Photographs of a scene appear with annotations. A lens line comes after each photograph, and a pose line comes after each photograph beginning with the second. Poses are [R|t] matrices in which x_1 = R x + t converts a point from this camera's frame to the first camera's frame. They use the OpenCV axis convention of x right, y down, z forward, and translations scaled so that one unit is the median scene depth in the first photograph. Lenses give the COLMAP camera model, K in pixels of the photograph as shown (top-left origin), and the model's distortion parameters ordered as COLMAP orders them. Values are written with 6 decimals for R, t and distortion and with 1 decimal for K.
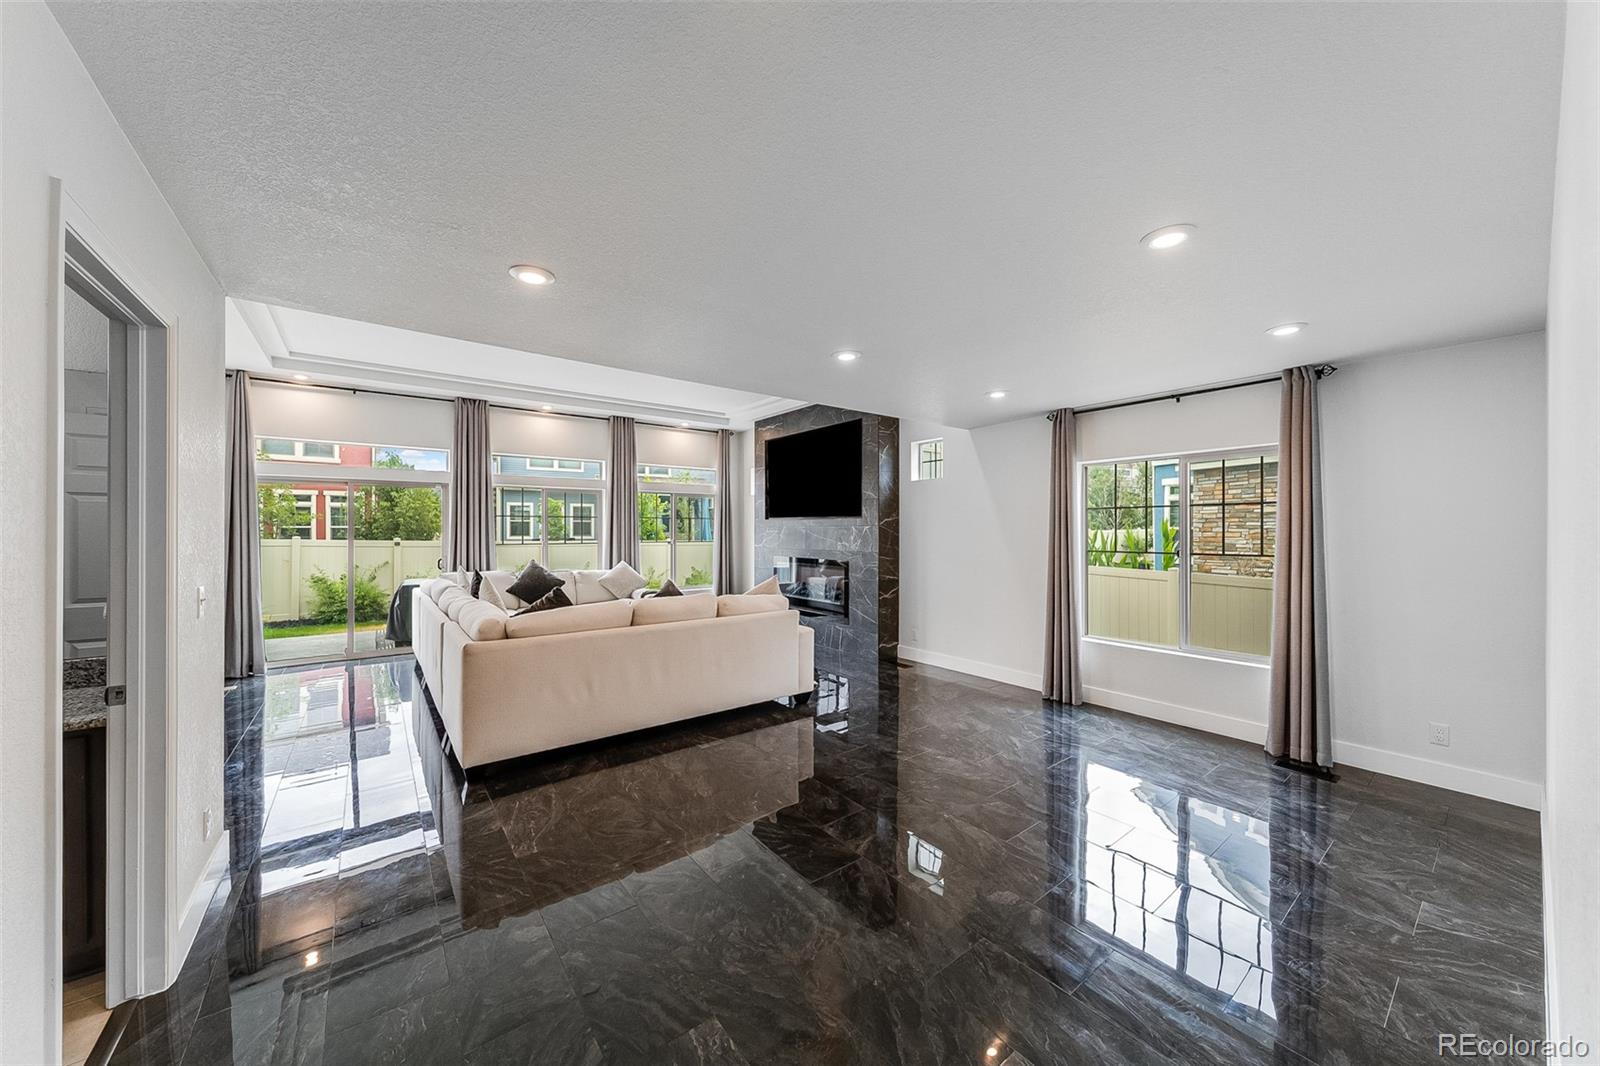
lens RADIAL K [[565.6, 0, 786.9], [0, 565.6, 533.5], [0, 0, 1]] dist [-0.003562, 0.000150]
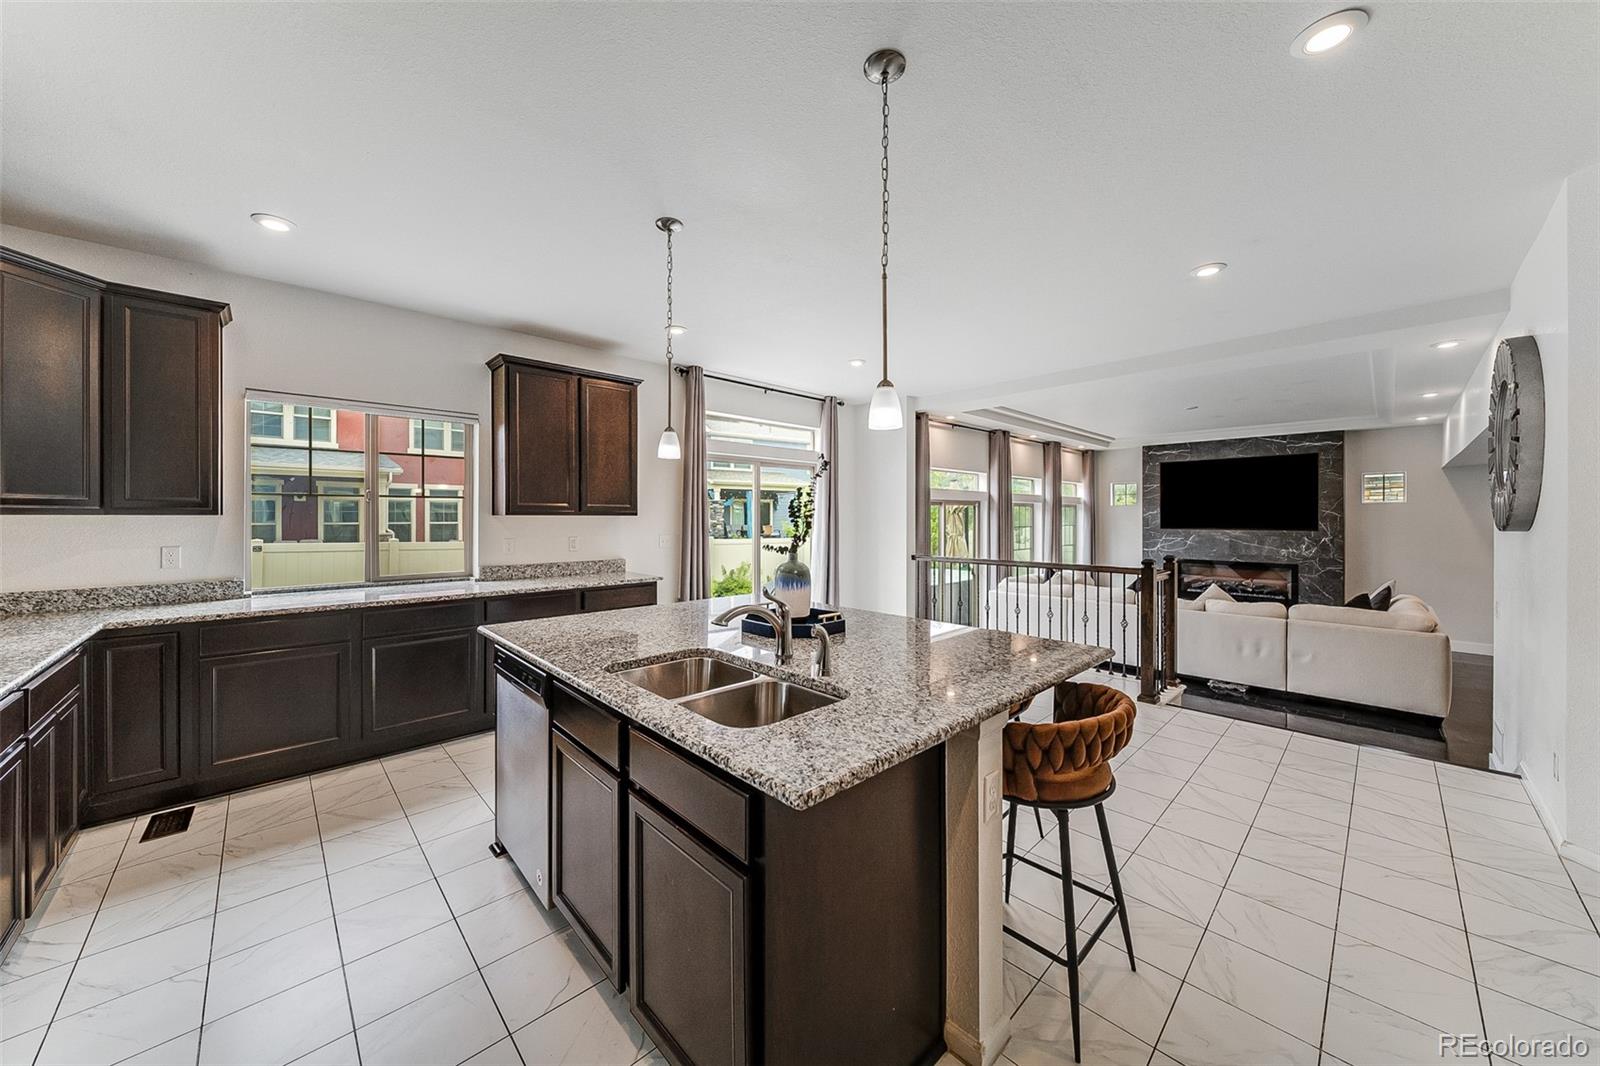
lens RADIAL K [[565.6, 0, 785.6], [0, 565.6, 521.1], [0, 0, 1]] dist [-0.003562, 0.000150]
pose [[0.994927, -0.000379, 0.100599, -1.170872], [0.000410, 1.000000, -0.000286, -0.048796], [-0.100599, 0.000326, 0.994927, -0.146633]]
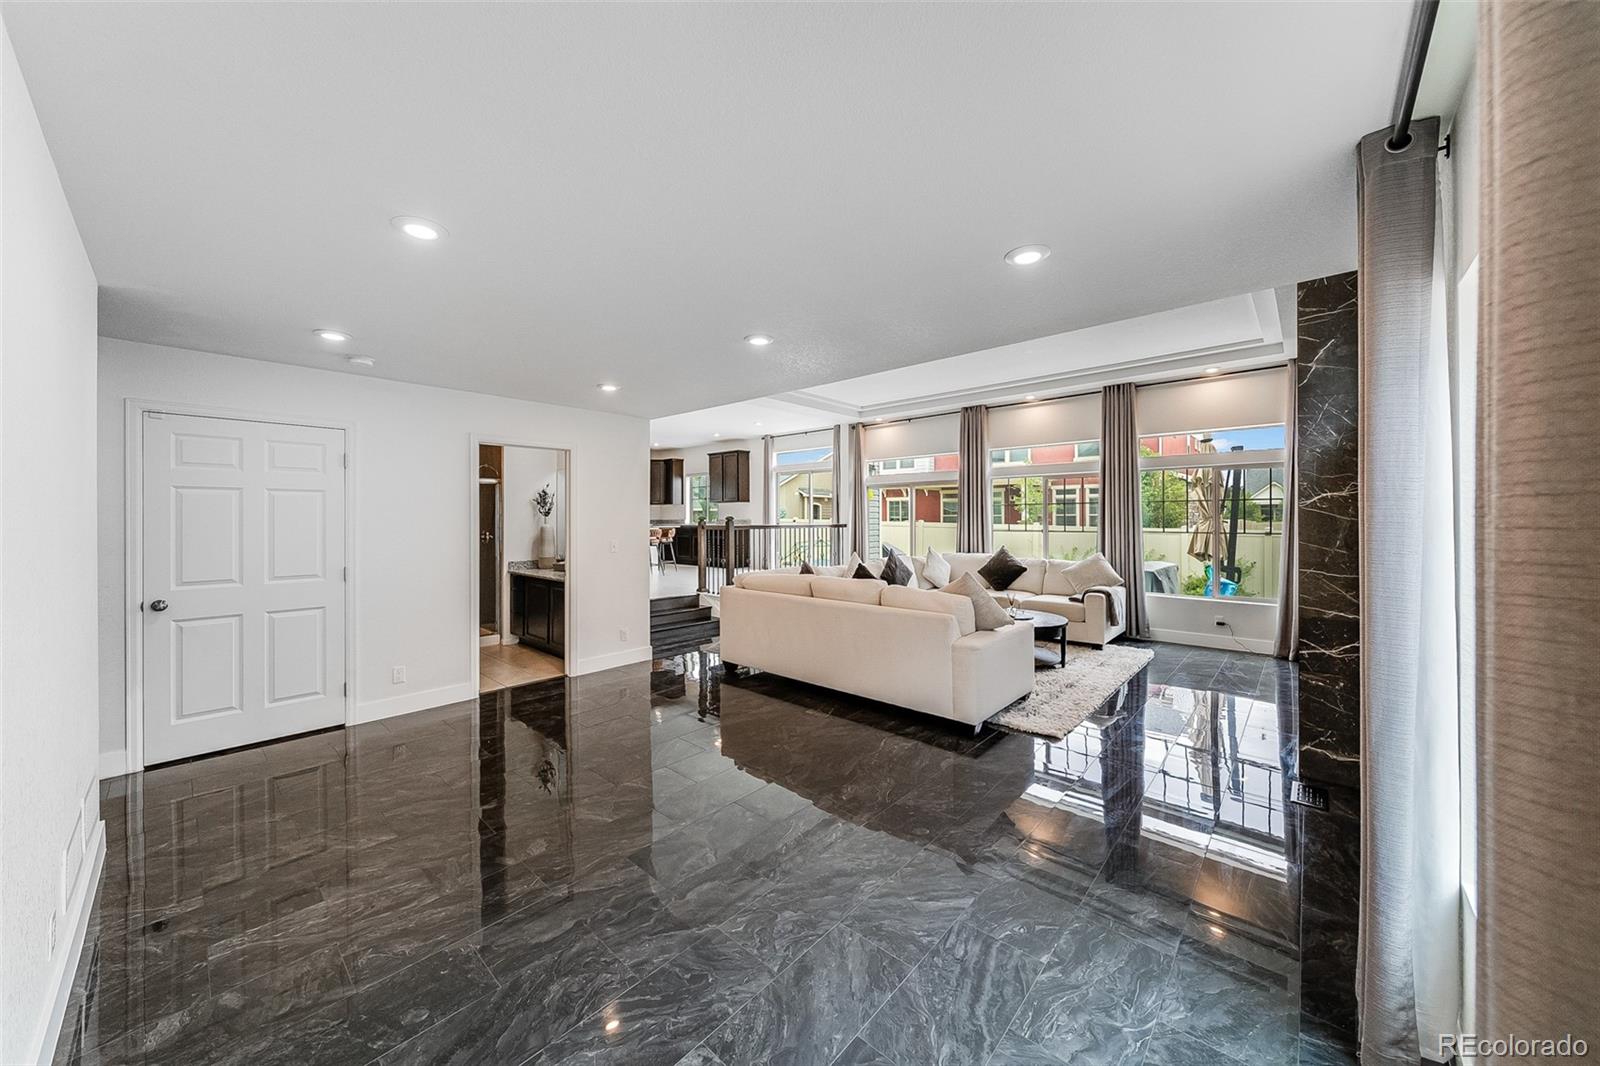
lens RADIAL K [[565.6, 0, 802.4], [0, 565.6, 517.0], [0, 0, 1]] dist [-0.003562, 0.000150]
pose [[0.168340, -0.004362, -0.985719, 0.463138], [-0.000788, 0.999989, -0.004560, -0.002525], [0.985729, 0.001544, 0.168334, 0.384092]]
